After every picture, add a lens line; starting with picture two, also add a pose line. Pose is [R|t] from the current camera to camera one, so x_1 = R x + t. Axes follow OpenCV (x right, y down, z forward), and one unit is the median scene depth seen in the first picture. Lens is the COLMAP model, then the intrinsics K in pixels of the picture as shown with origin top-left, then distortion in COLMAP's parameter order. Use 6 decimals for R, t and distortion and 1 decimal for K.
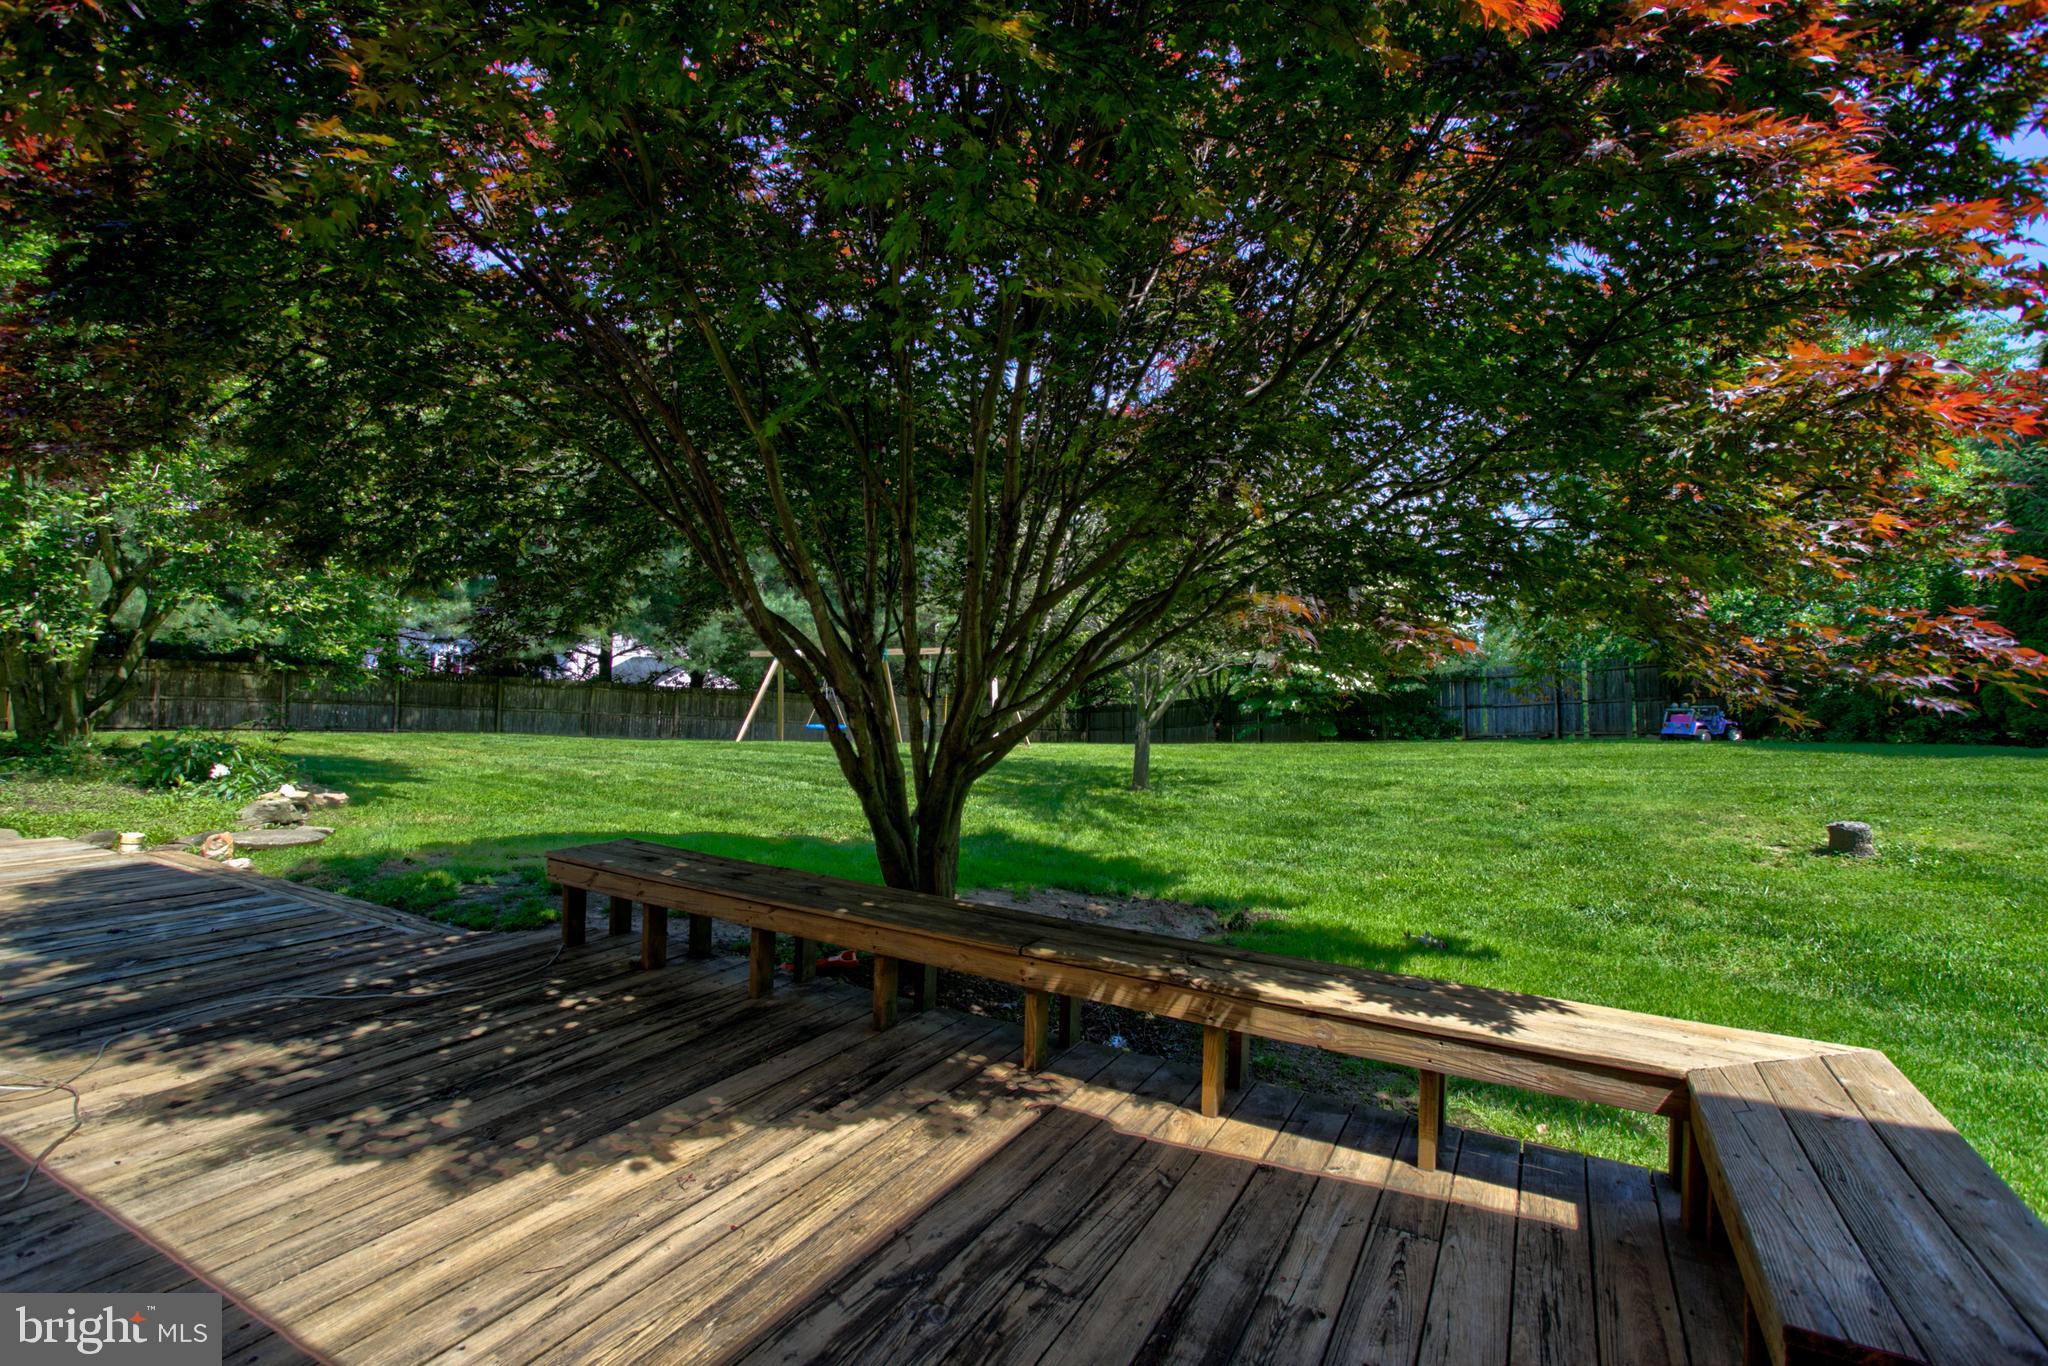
lens RADIAL K [[994.7, 0, 1019.6], [0, 994.7, 675.7], [0, 0, 1]] dist [-0.067123, 0.032167]
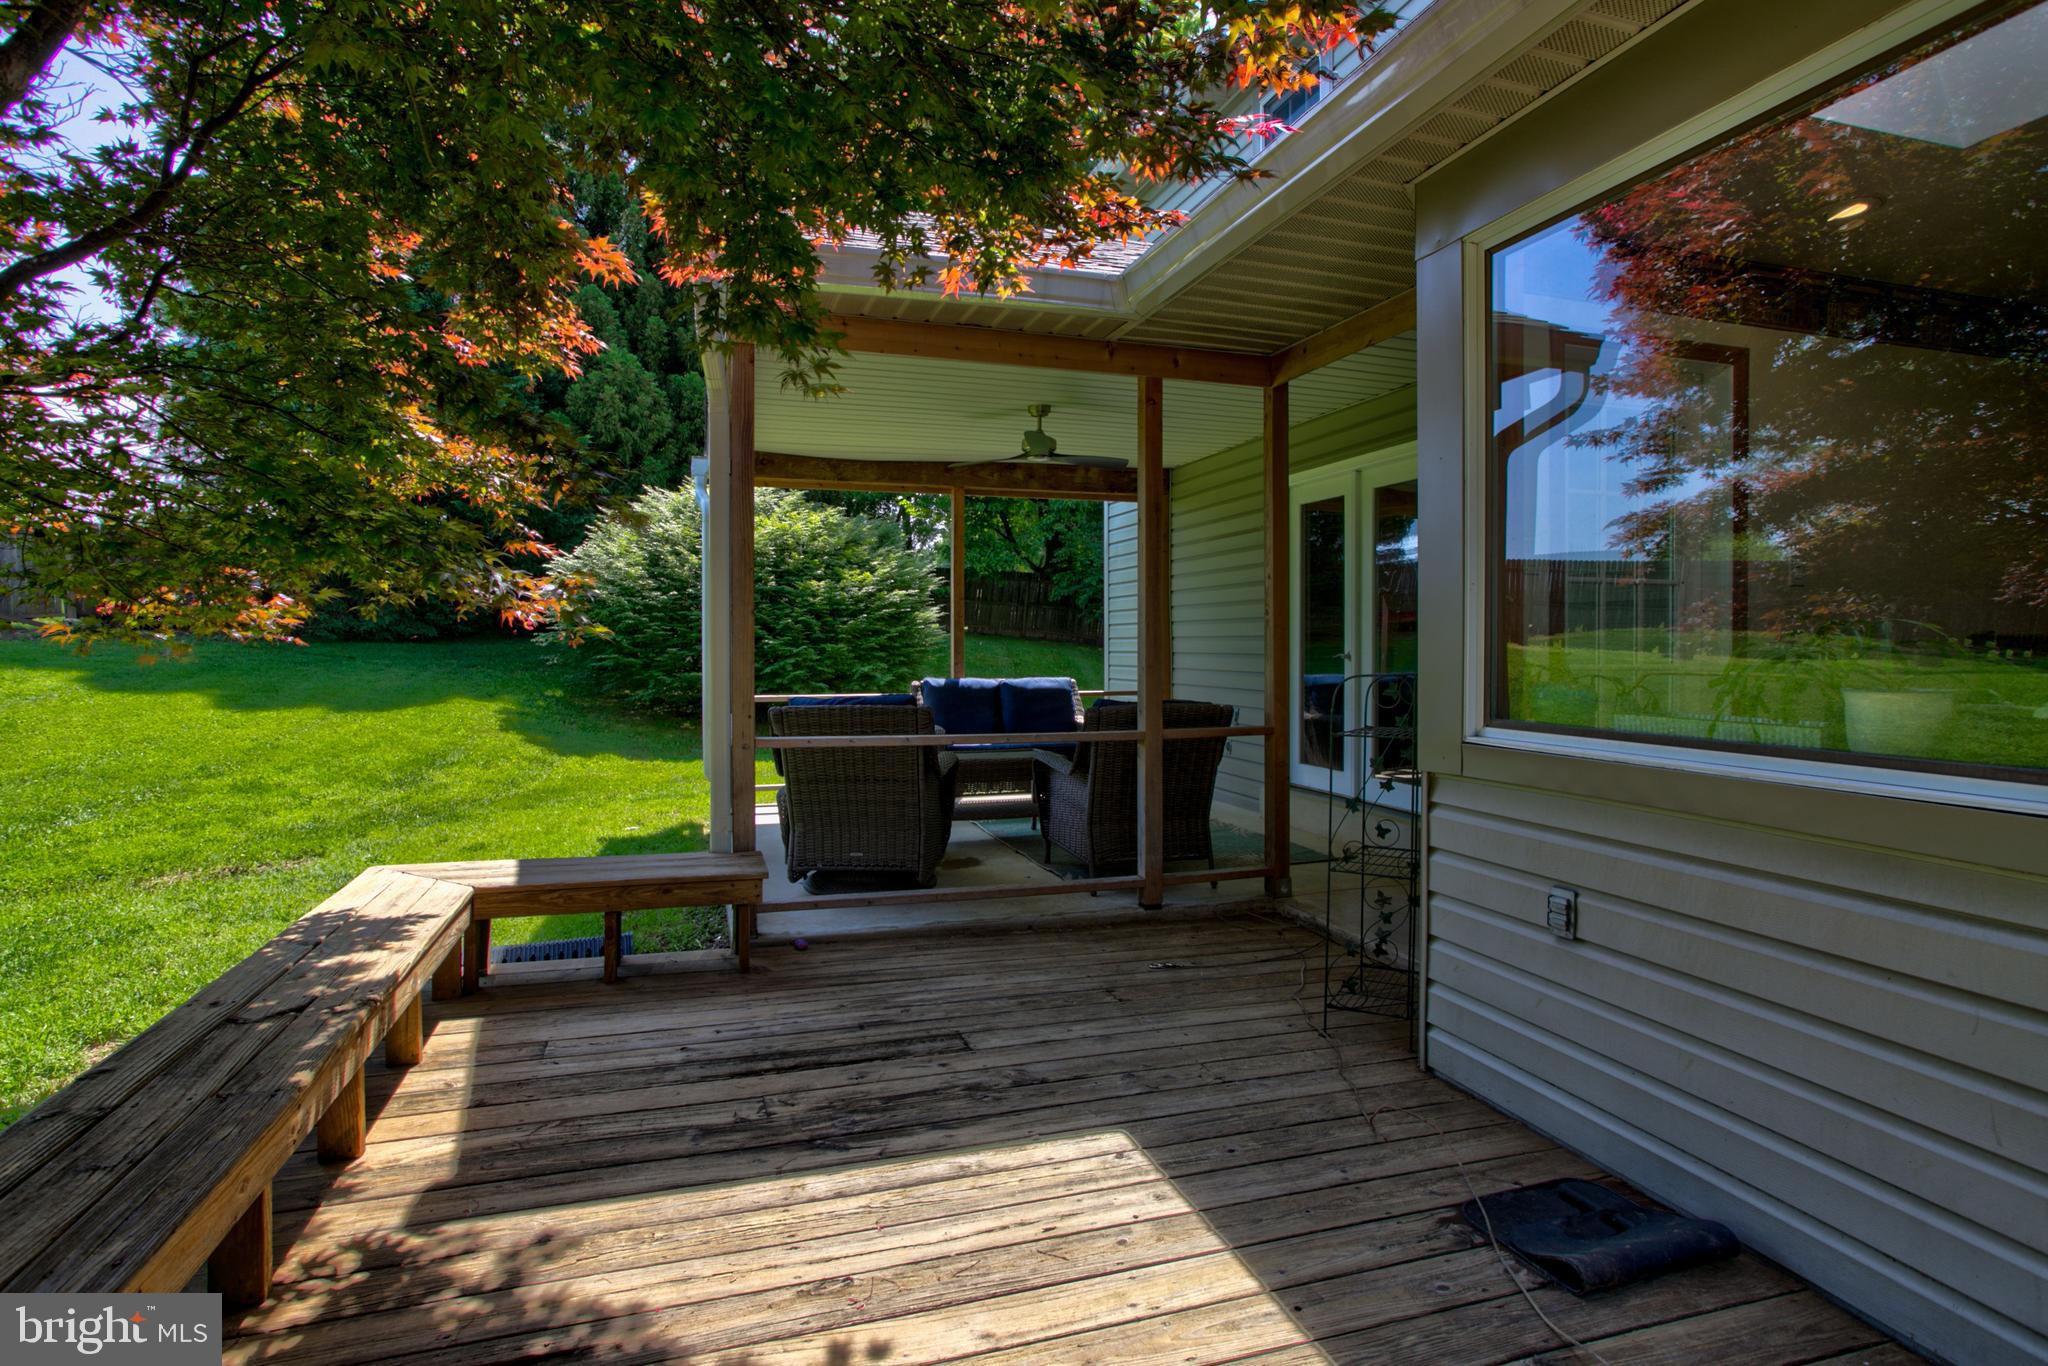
lens RADIAL K [[994.7, 0, 1019.6], [0, 994.7, 675.7], [0, 0, 1]] dist [-0.067123, 0.032167]
pose [[-0.714145, -0.070478, 0.696441, -0.804089], [-0.034263, 0.997245, 0.065786, -0.045652], [-0.699159, 0.023118, -0.714592, 1.229160]]
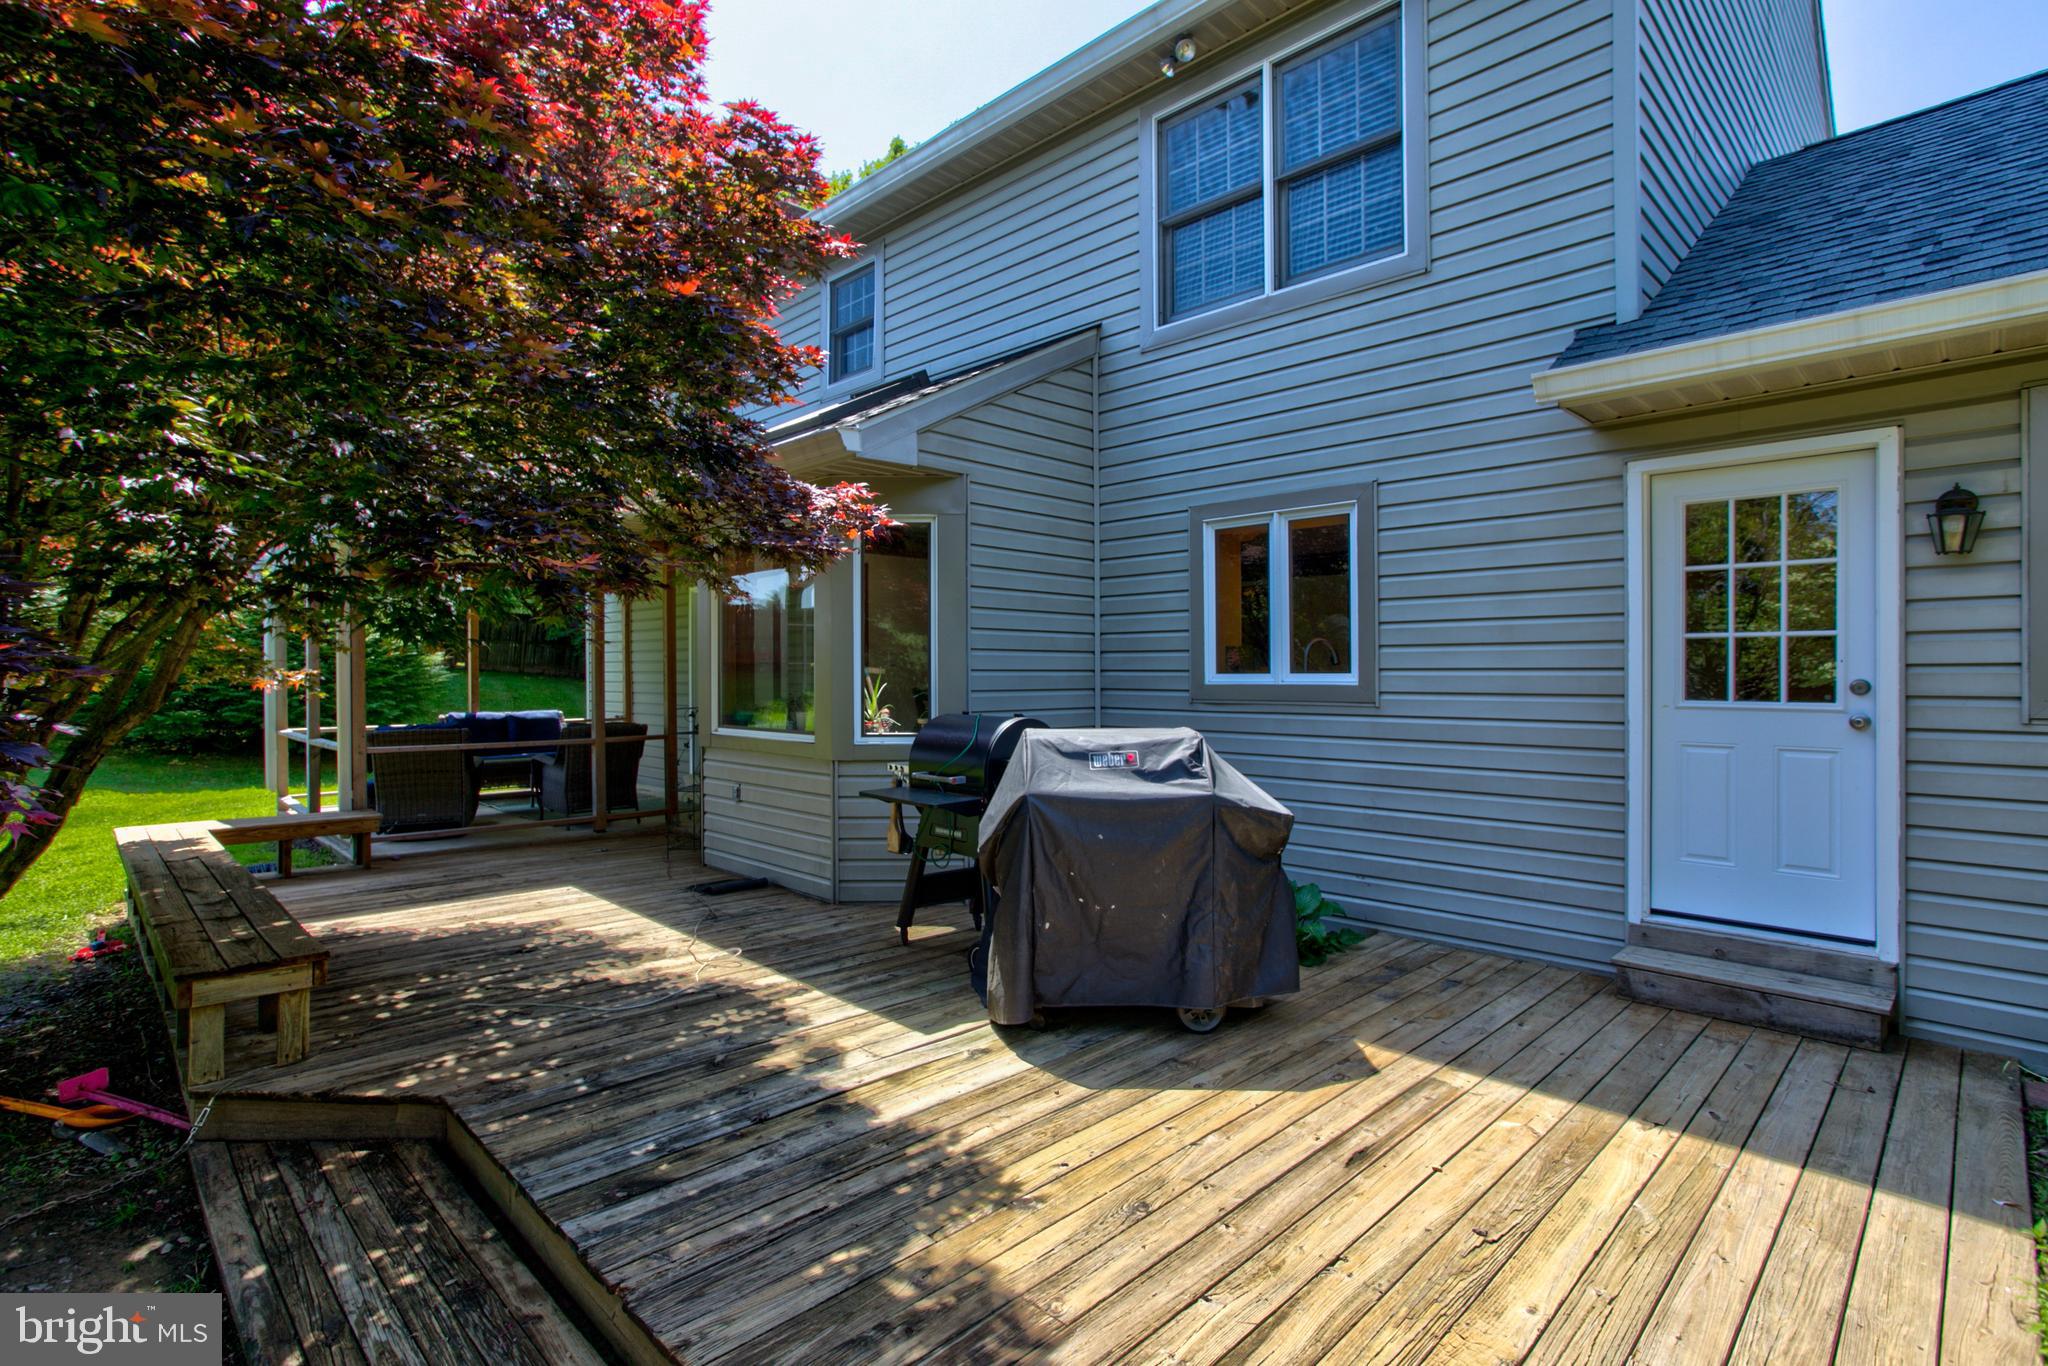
lens RADIAL K [[994.7, 0, 1019.6], [0, 994.7, 675.7], [0, 0, 1]] dist [-0.067123, 0.032167]
pose [[-0.954436, -0.047506, 0.294609, -1.916656], [-0.043625, 0.998853, 0.019734, -0.162292], [-0.295208, 0.005982, -0.955414, 2.394676]]
